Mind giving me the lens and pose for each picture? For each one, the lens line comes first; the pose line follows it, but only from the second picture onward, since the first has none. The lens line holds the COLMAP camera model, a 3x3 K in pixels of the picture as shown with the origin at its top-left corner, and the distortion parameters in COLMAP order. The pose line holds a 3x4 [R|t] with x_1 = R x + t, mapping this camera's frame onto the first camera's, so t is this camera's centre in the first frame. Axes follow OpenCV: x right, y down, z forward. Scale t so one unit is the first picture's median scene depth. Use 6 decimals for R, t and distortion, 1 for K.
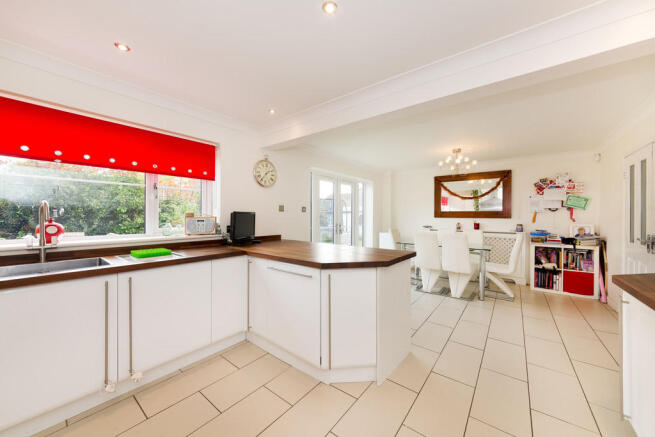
lens RADIAL K [[238.7, 0, 328.2], [0, 238.7, 215.2], [0, 0, 1]] dist [0.000637, 0.000039]
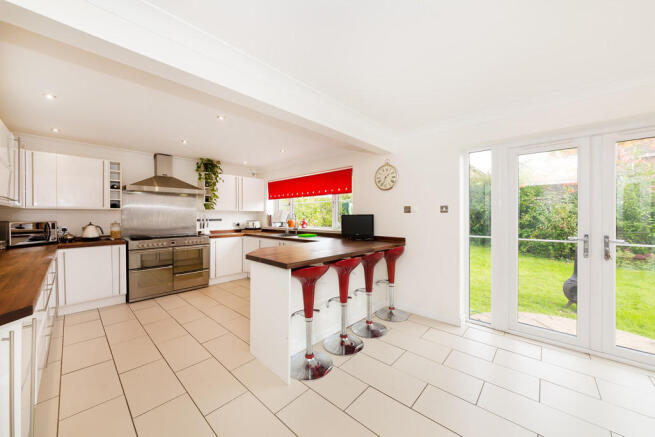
lens RADIAL K [[238.7, 0, 325.7], [0, 238.7, 218.3], [0, 0, 1]] dist [0.000637, 0.000039]
pose [[-0.089702, -0.008582, -0.995932, 0.823710], [-0.009833, 0.999922, -0.007731, 0.017099], [0.995920, 0.009100, -0.089780, 0.843824]]
